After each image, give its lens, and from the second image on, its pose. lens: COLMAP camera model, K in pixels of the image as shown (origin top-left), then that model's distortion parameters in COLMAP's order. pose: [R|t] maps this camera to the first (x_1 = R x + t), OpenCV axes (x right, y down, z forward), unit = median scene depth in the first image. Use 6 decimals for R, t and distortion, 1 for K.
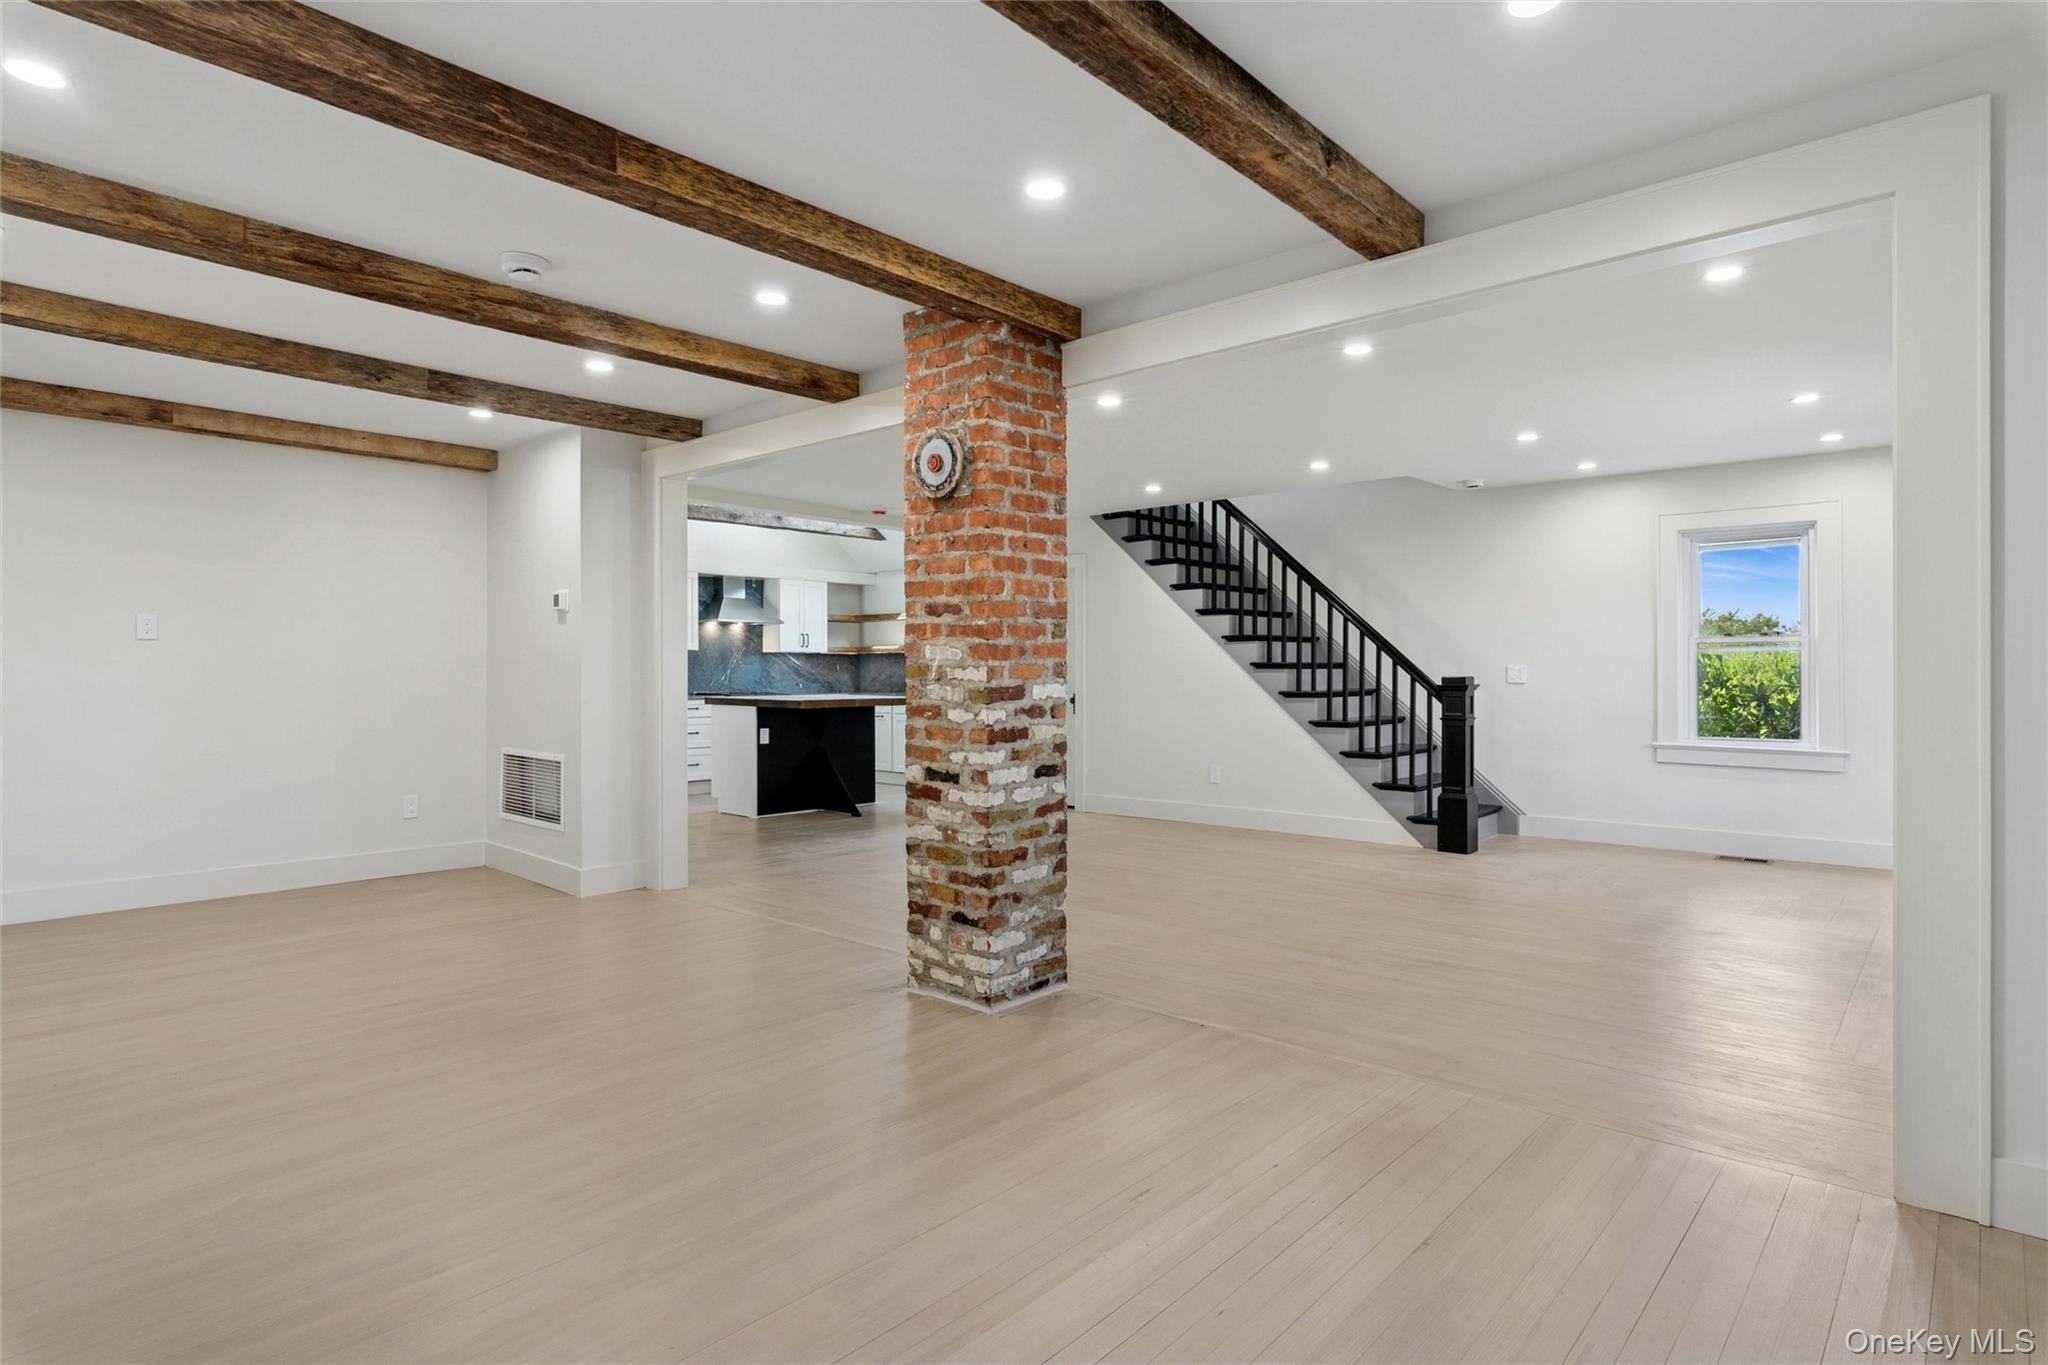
lens RADIAL K [[1071.8, 0, 1021.6], [0, 1071.8, 678.0], [0, 0, 1]] dist [-0.002750, -0.000281]
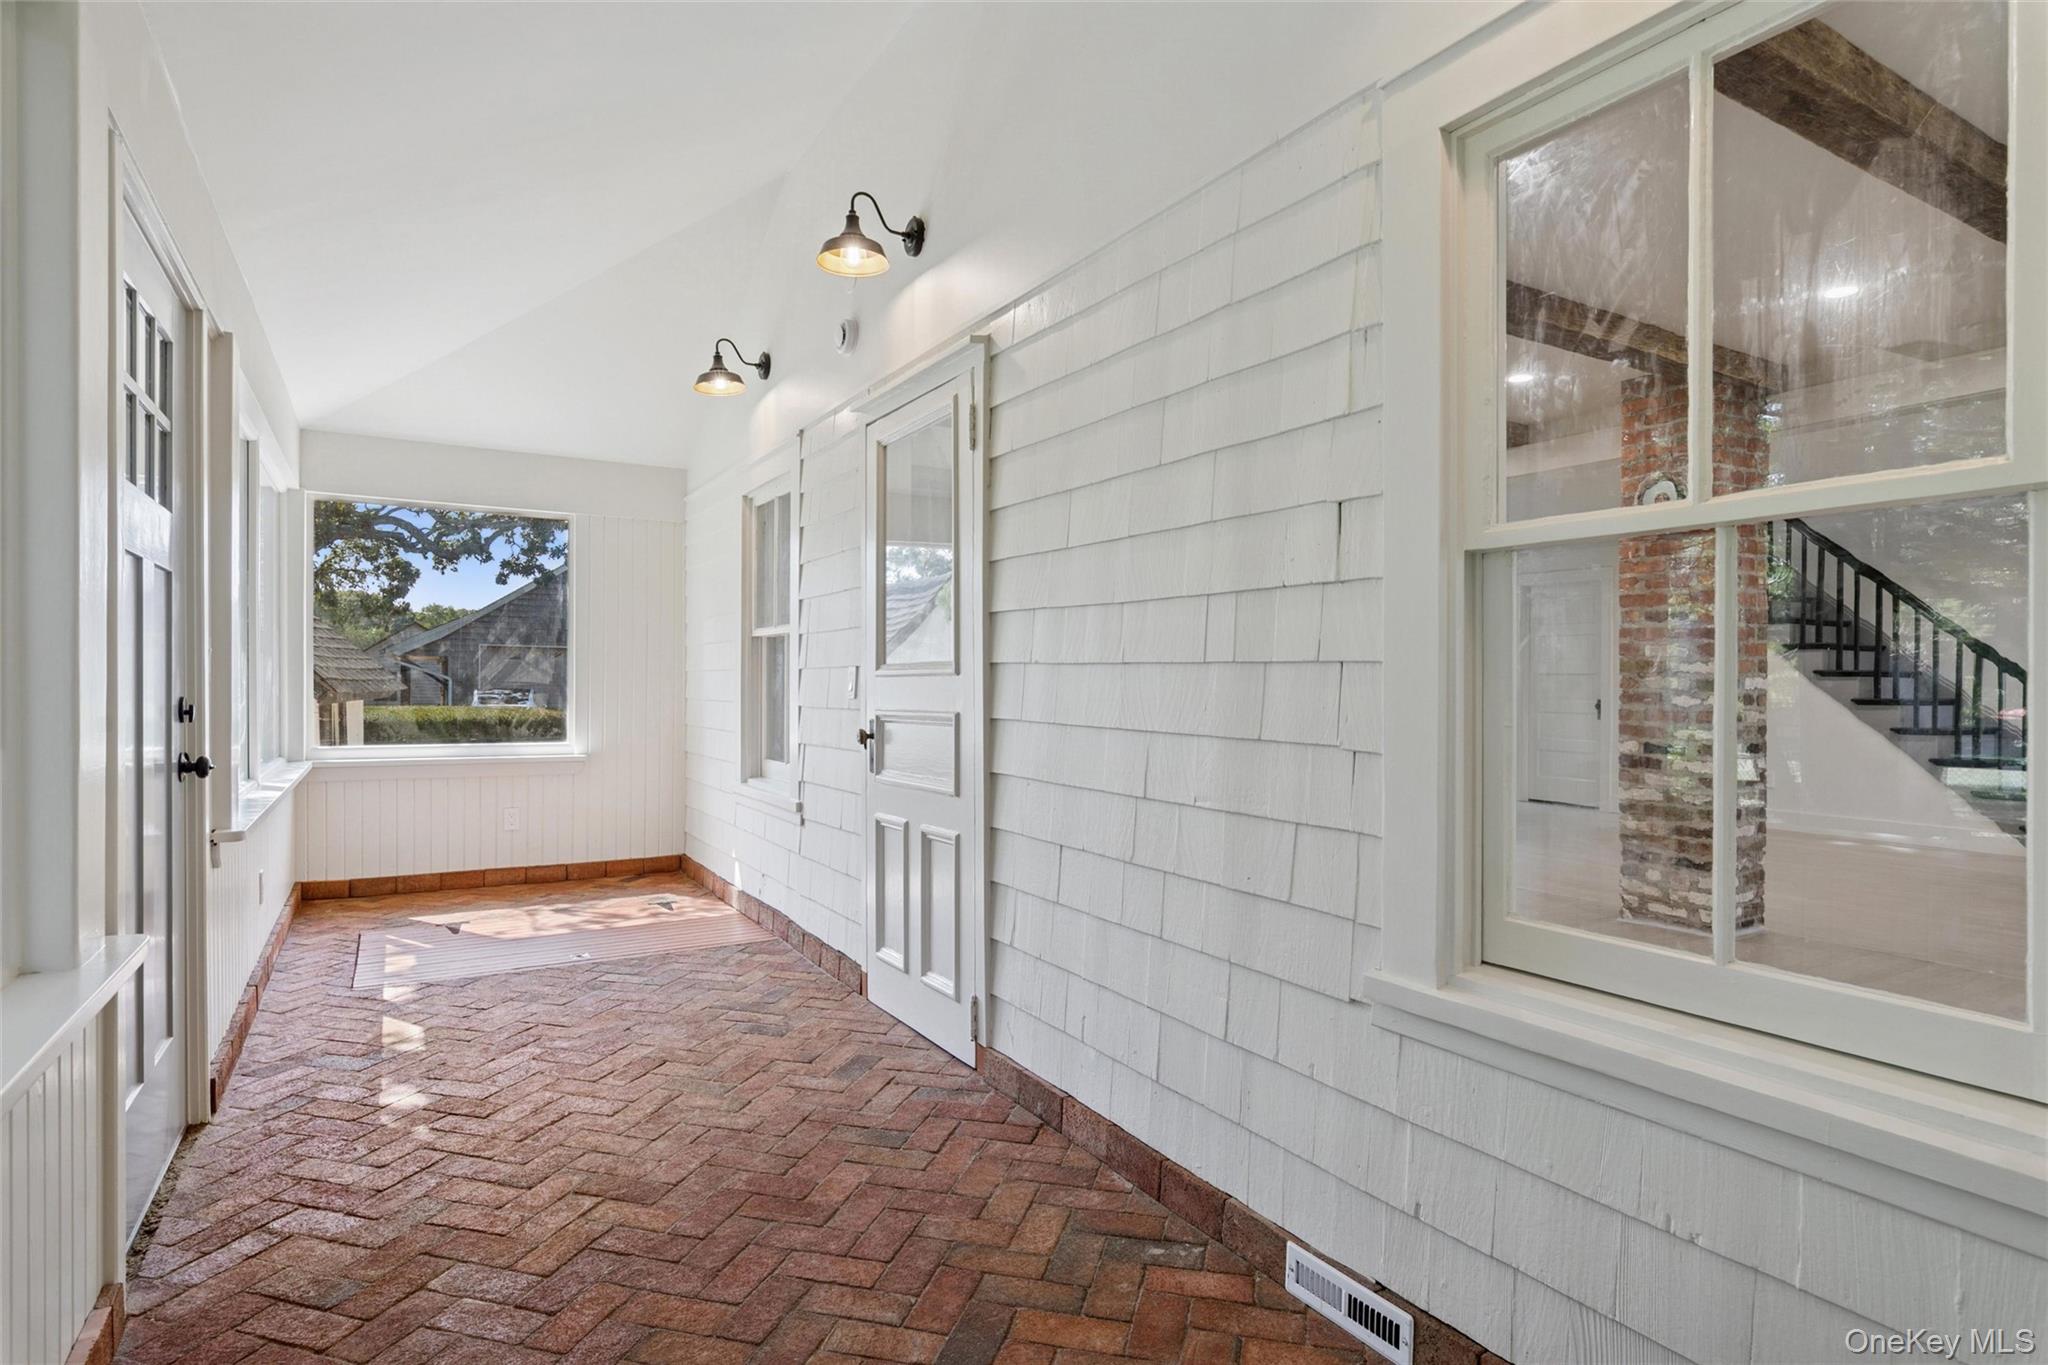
lens RADIAL K [[1071.8, 0, 1026.2], [0, 1071.8, 686.6], [0, 0, 1]] dist [-0.002750, -0.000281]
pose [[0.955797, 0.015763, -0.293605, -0.418328], [-0.017054, 0.999853, -0.001836, 0.032974], [0.293533, 0.006762, 0.955925, -0.413066]]
